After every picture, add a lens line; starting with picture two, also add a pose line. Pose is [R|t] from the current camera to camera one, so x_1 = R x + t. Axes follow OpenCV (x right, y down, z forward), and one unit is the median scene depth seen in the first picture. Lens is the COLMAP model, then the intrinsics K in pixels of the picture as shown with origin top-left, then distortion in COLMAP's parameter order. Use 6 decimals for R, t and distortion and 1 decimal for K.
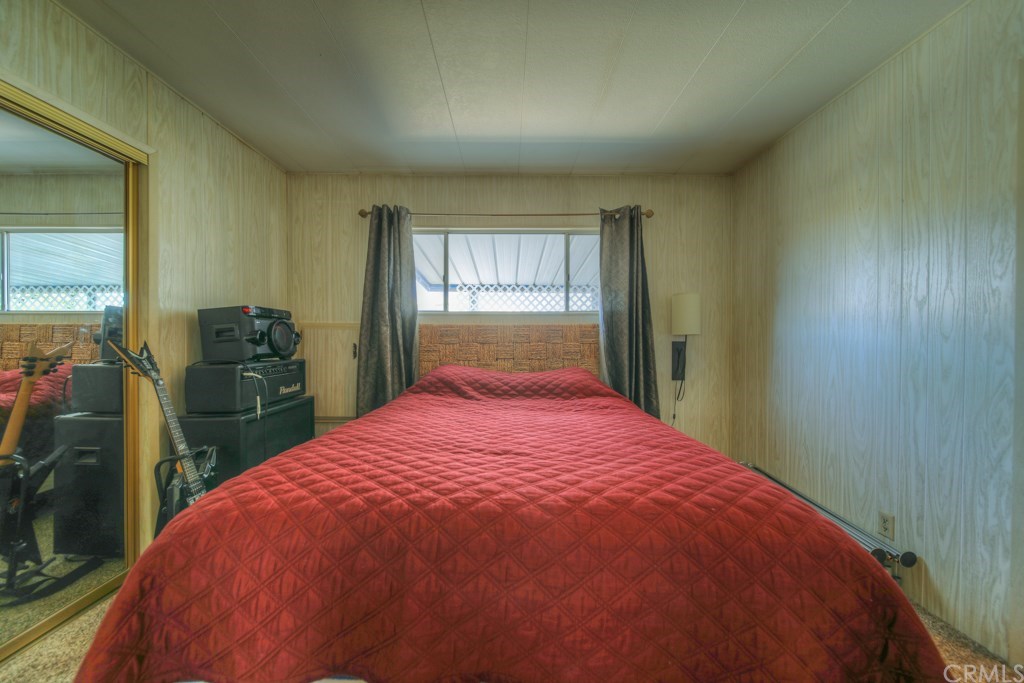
lens RADIAL K [[357.6, 0, 513.3], [0, 357.6, 339.7], [0, 0, 1]] dist [-0.006497, 0.000130]
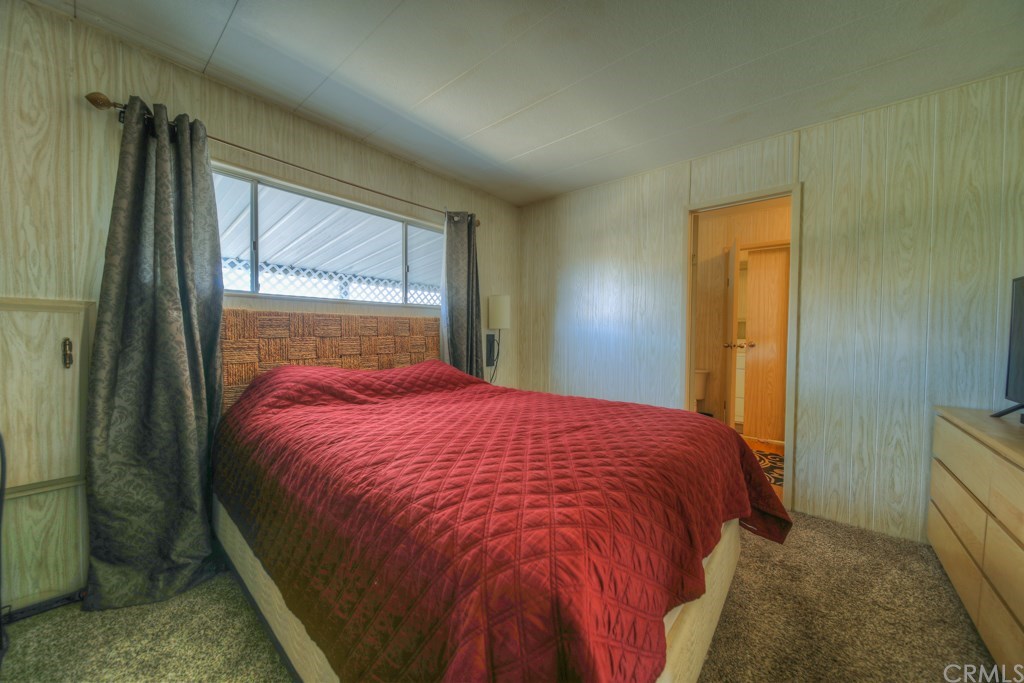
lens RADIAL K [[357.6, 0, 513.7], [0, 357.6, 342.2], [0, 0, 1]] dist [-0.006497, 0.000130]
pose [[0.644527, -0.018808, 0.764350, -0.433311], [-0.003392, 0.999617, 0.027457, -0.001852], [-0.764574, -0.020289, 0.644217, 0.160115]]
